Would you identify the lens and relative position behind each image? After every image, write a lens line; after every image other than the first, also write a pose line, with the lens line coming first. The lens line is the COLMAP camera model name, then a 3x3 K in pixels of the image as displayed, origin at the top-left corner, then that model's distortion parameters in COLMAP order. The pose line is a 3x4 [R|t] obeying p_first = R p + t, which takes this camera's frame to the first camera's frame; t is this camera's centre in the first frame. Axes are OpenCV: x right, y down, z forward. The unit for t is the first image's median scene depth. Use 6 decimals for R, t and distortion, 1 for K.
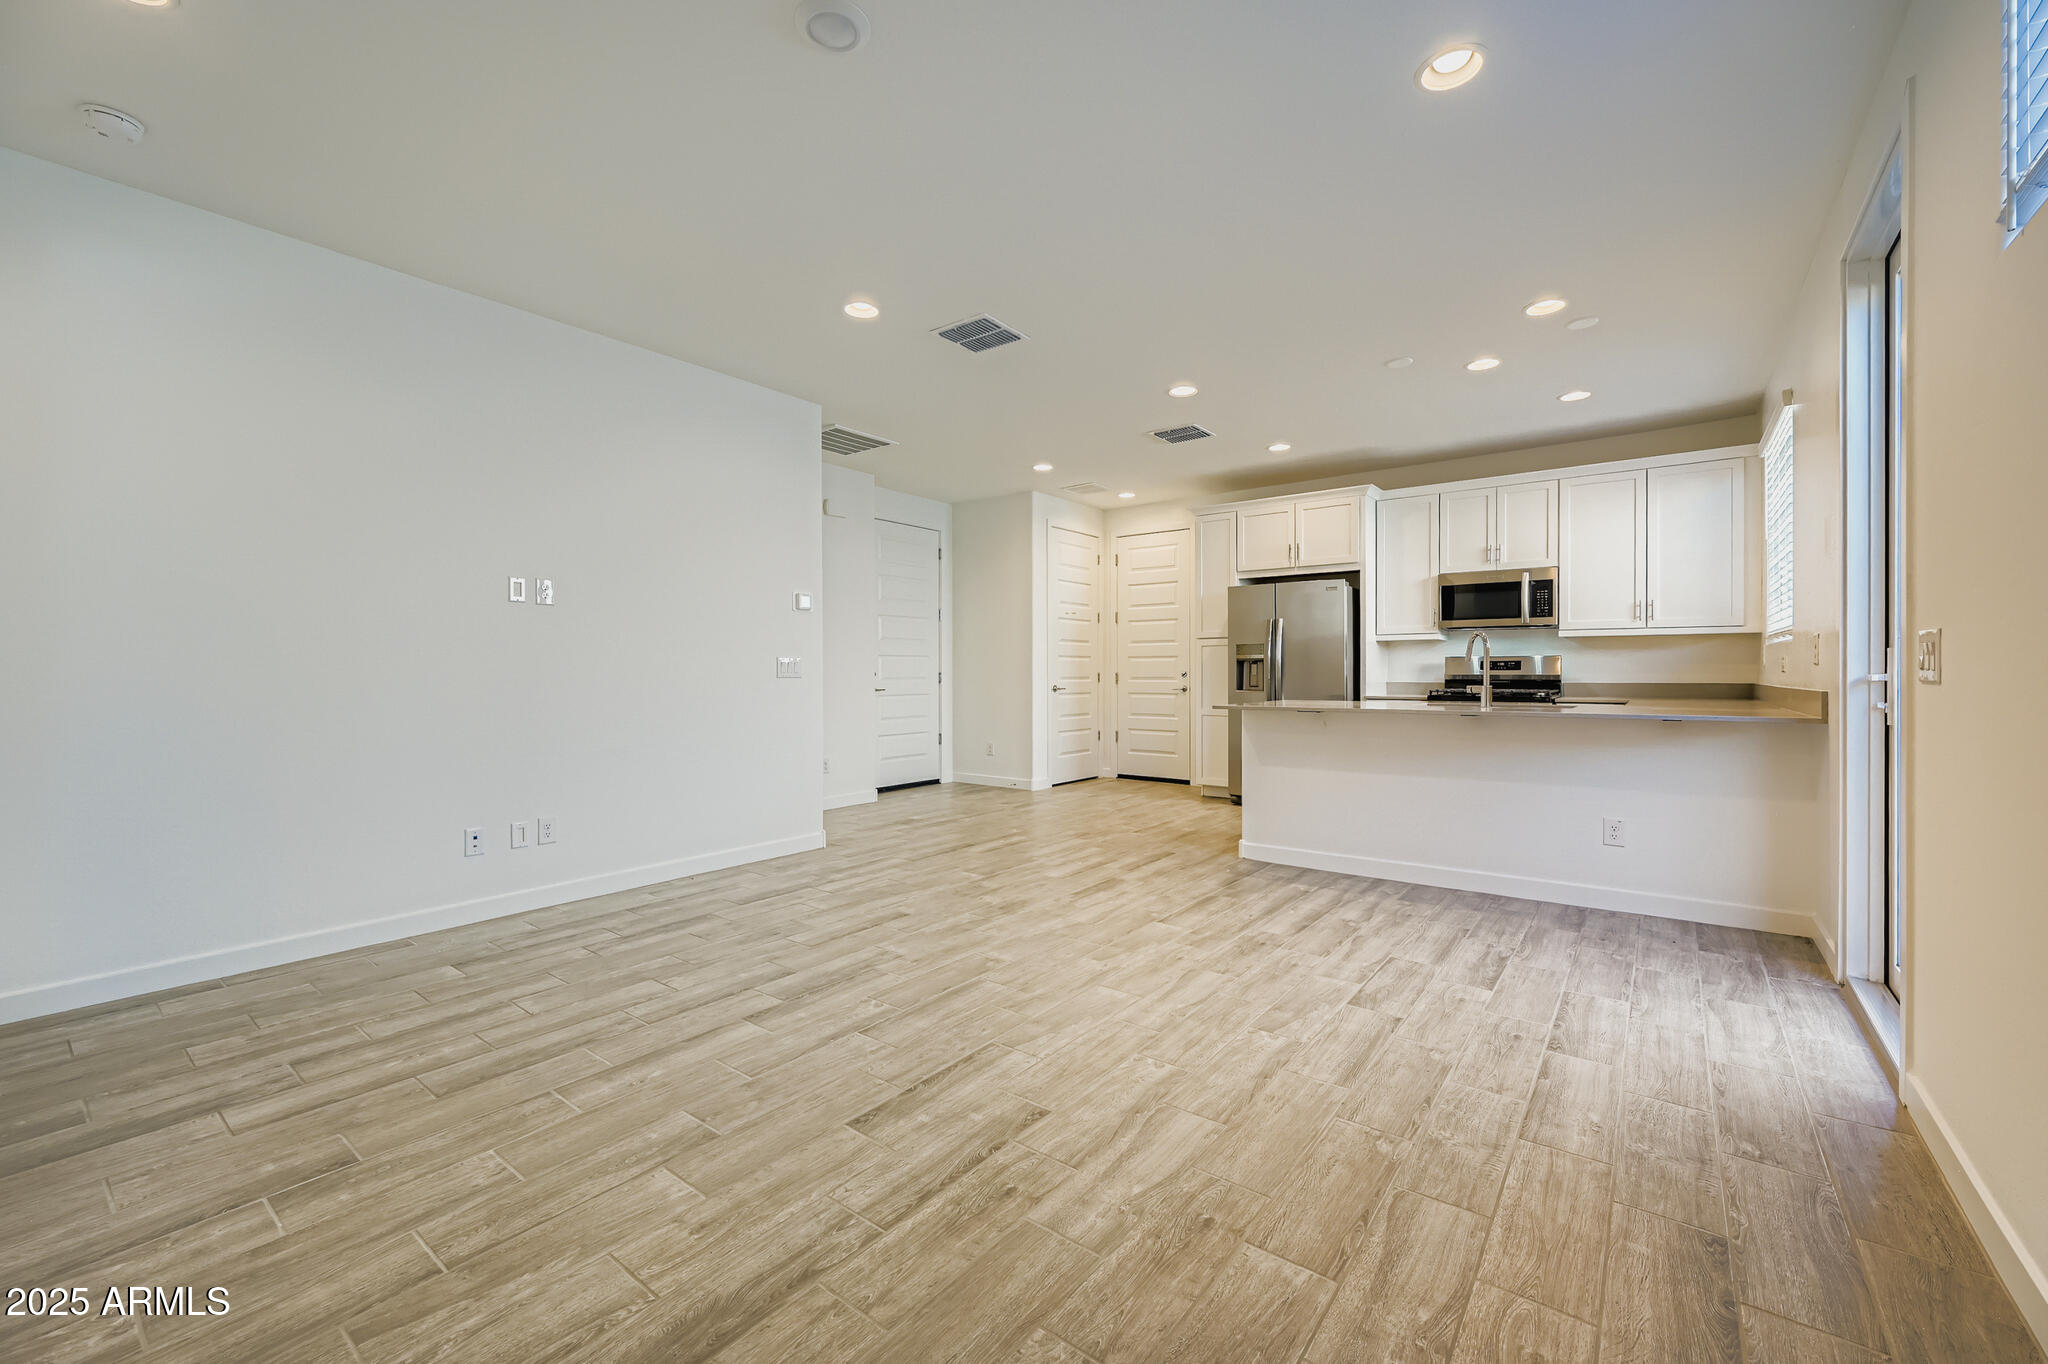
lens RADIAL K [[819.1, 0, 1031.8], [0, 819.1, 673.0], [0, 0, 1]] dist [-0.002532, 0.000090]
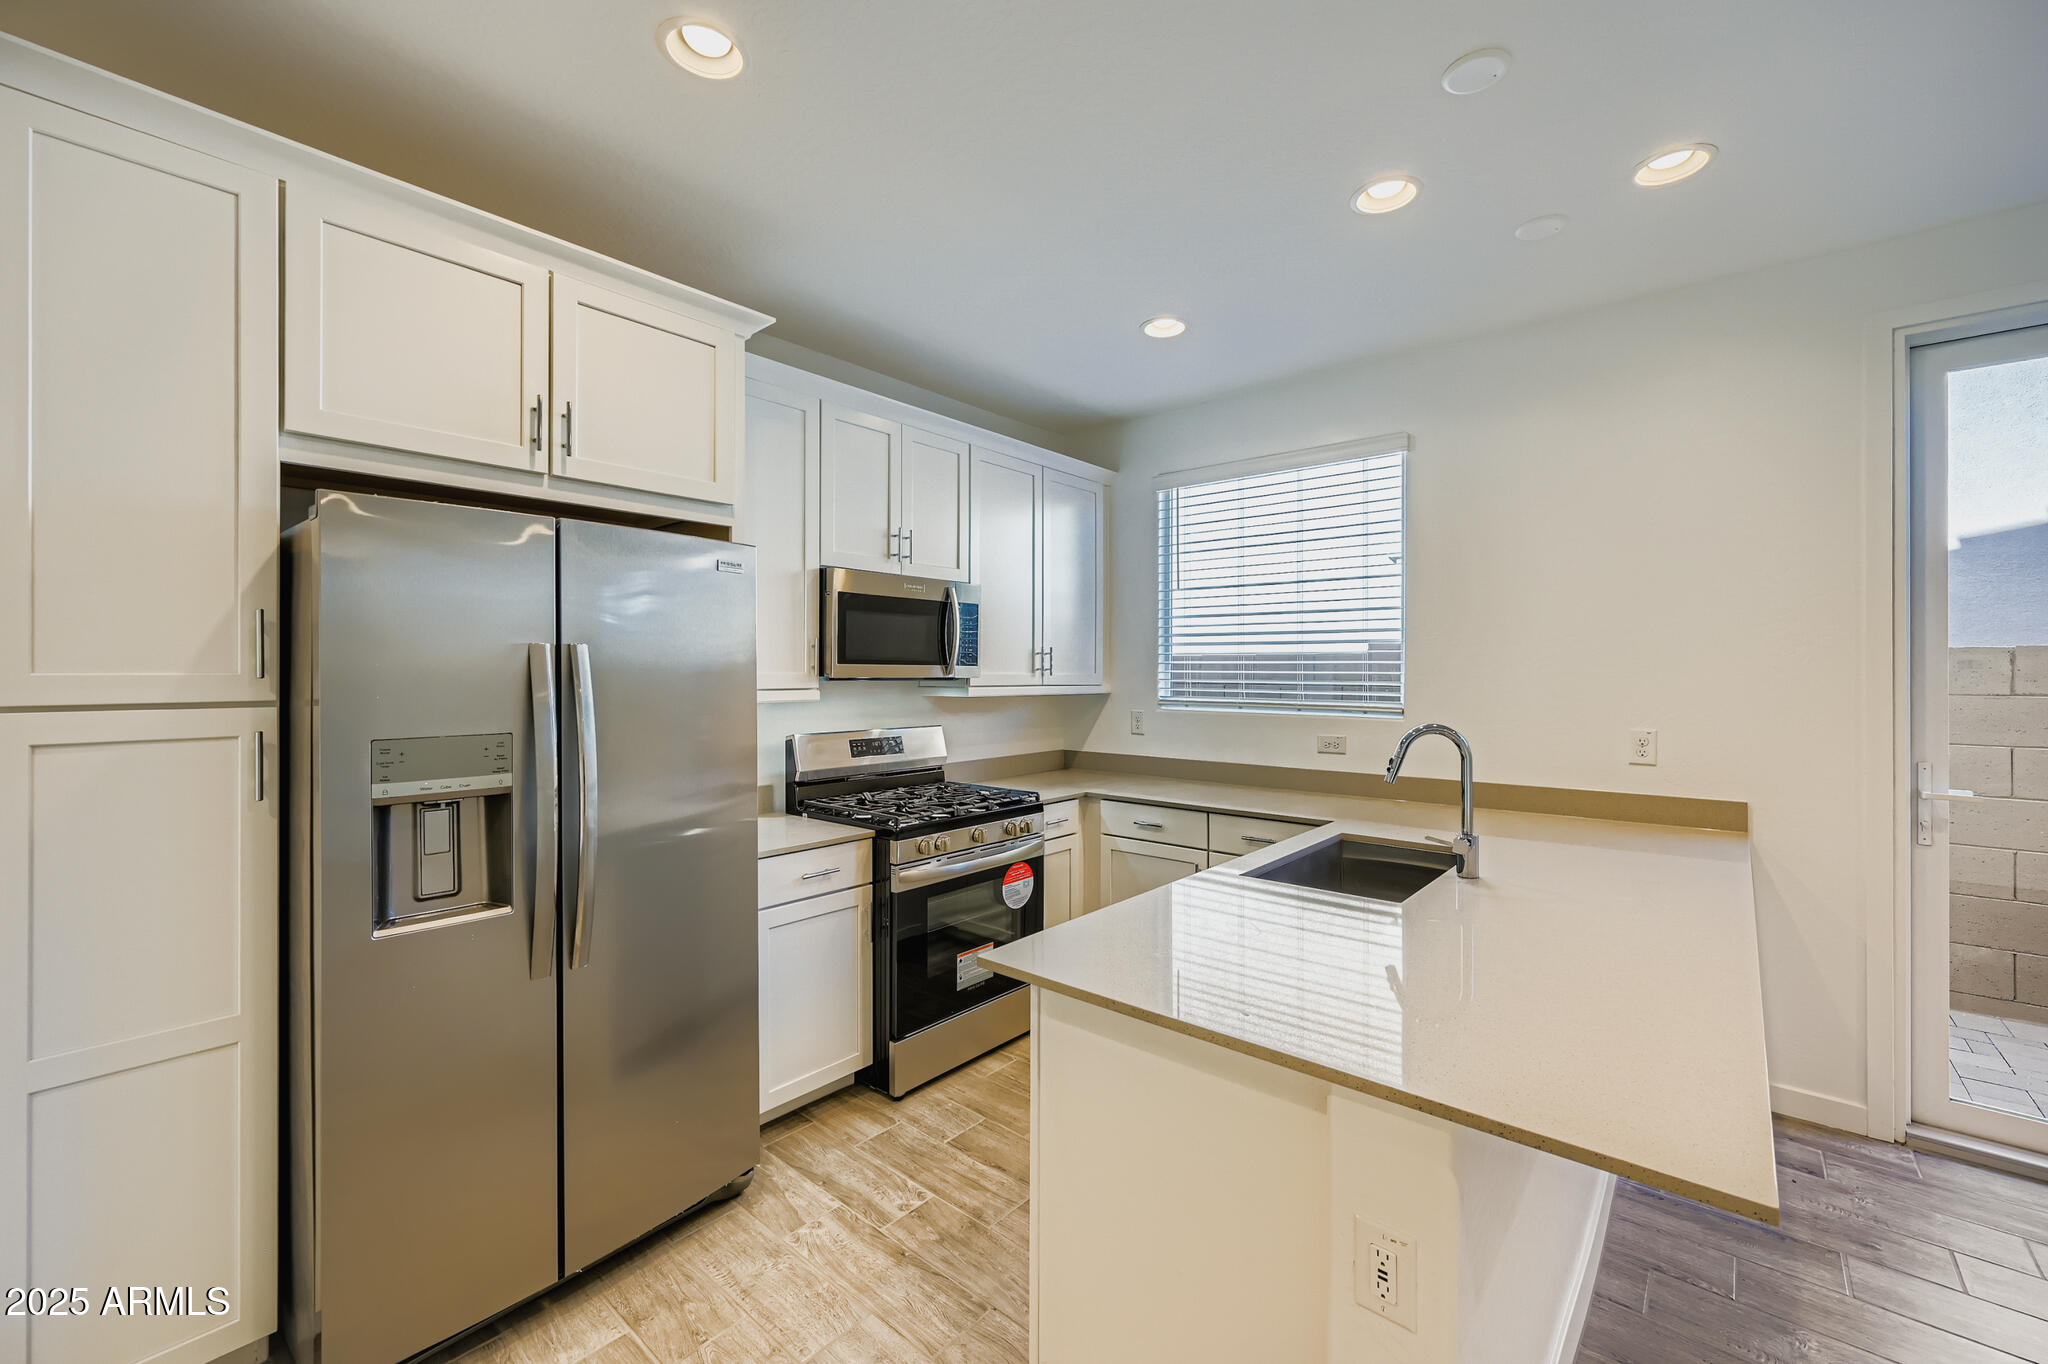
lens RADIAL K [[819.1, 0, 1031.8], [0, 819.1, 673.0], [0, 0, 1]] dist [-0.002532, 0.000090]
pose [[0.049733, 0.000425, 0.998762, 0.047784], [0.000200, 1.000000, -0.000435, -0.110546], [-0.998763, 0.000222, 0.049733, 1.634839]]
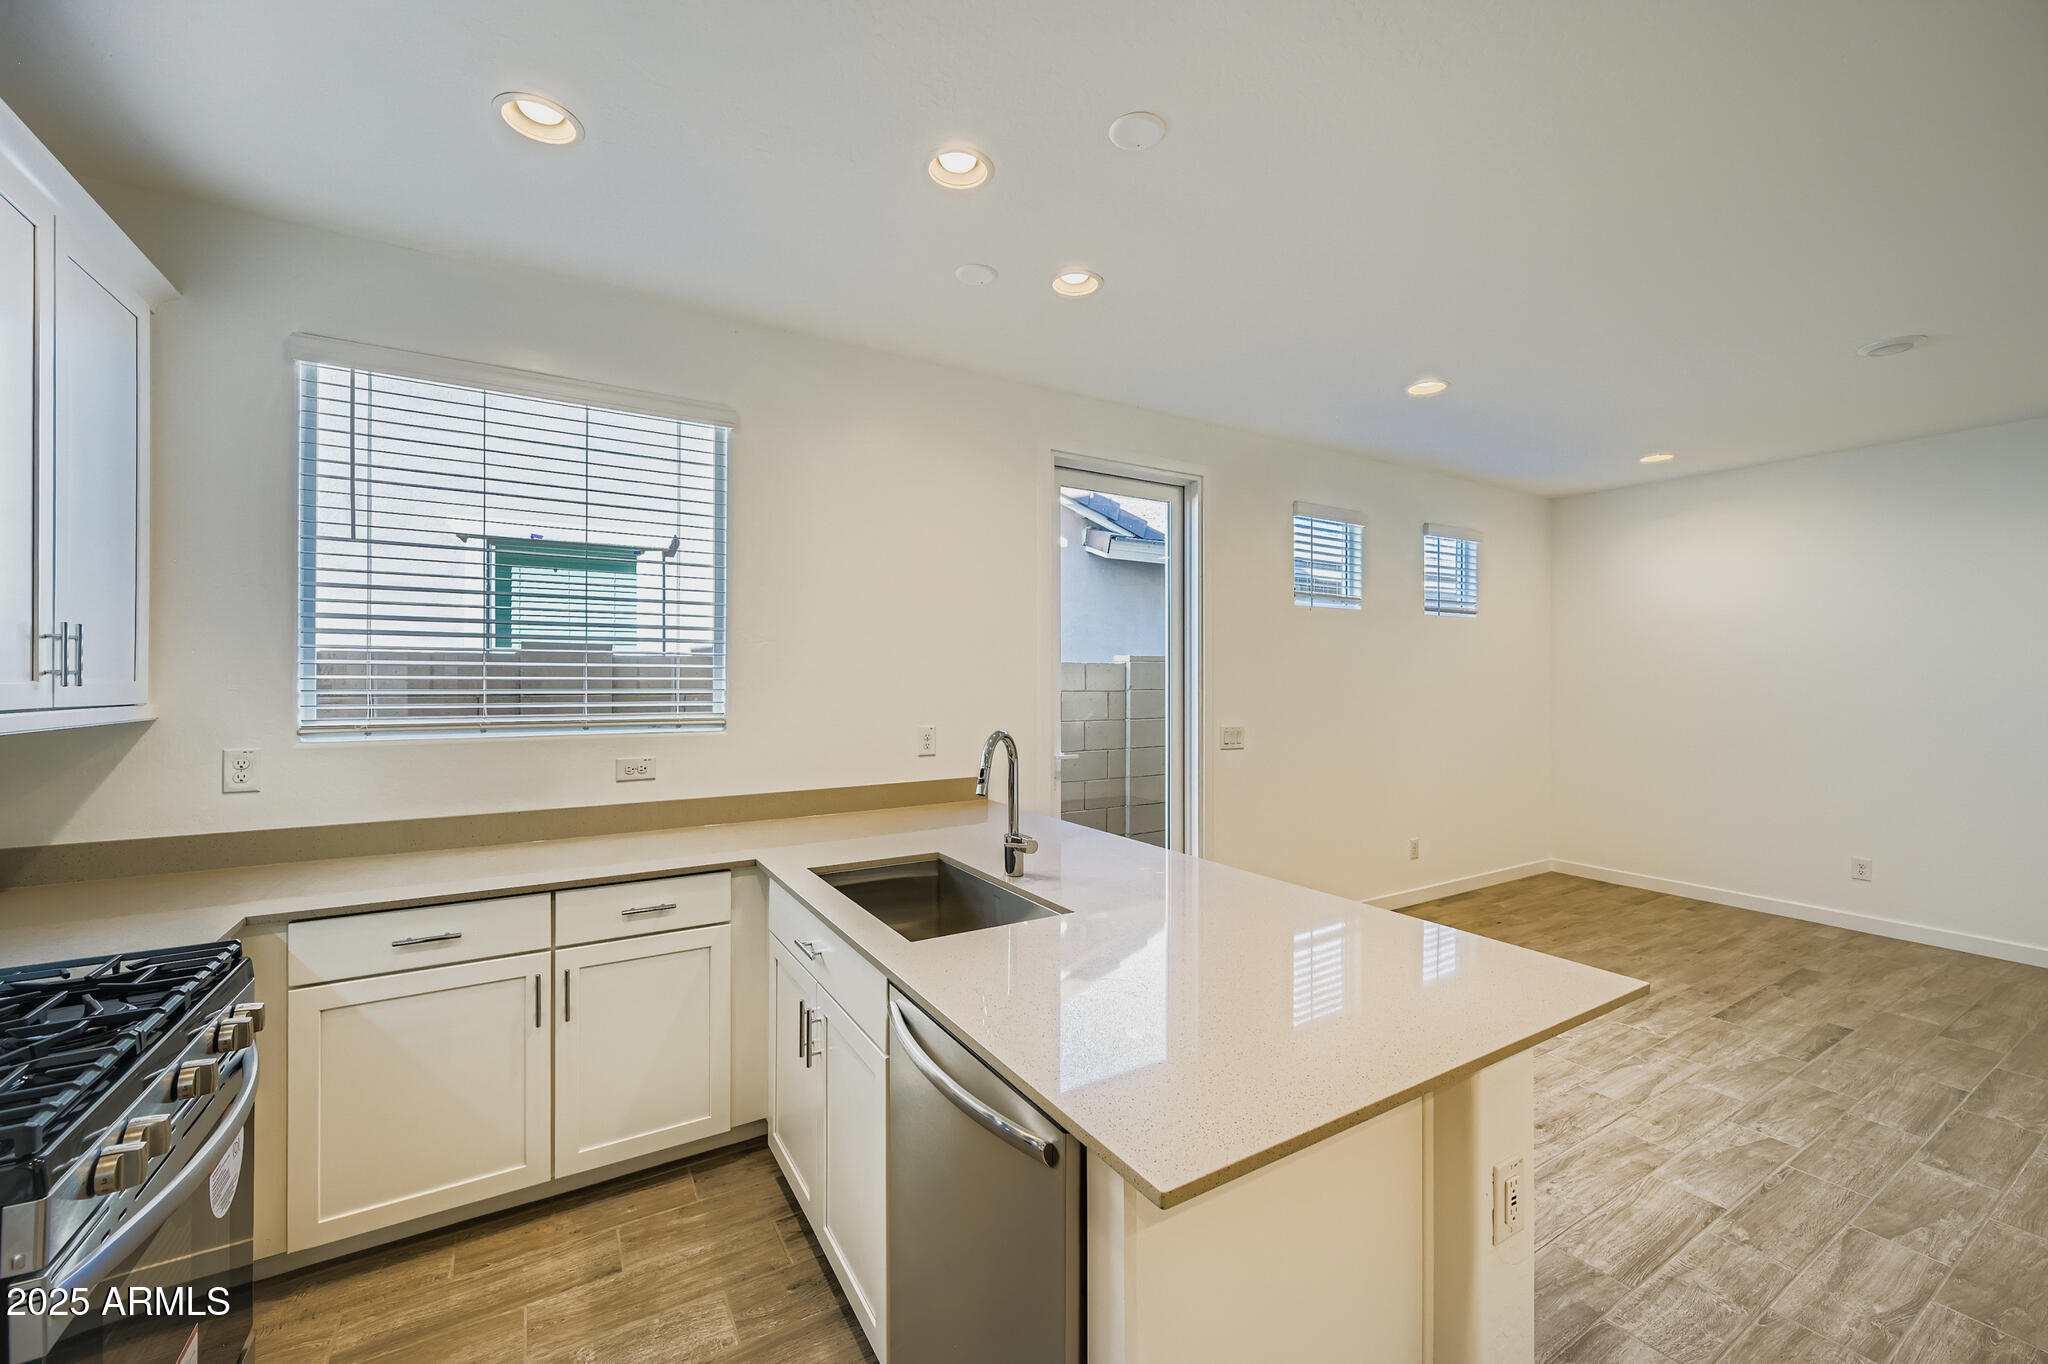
lens RADIAL K [[819.1, 0, 1031.8], [0, 819.1, 673.0], [0, 0, 1]] dist [-0.002532, 0.000090]
pose [[-0.935670, 0.003410, 0.352859, 0.470792], [0.002116, 0.999990, -0.004054, -0.112801], [-0.352869, -0.003047, -0.935668, 1.955246]]
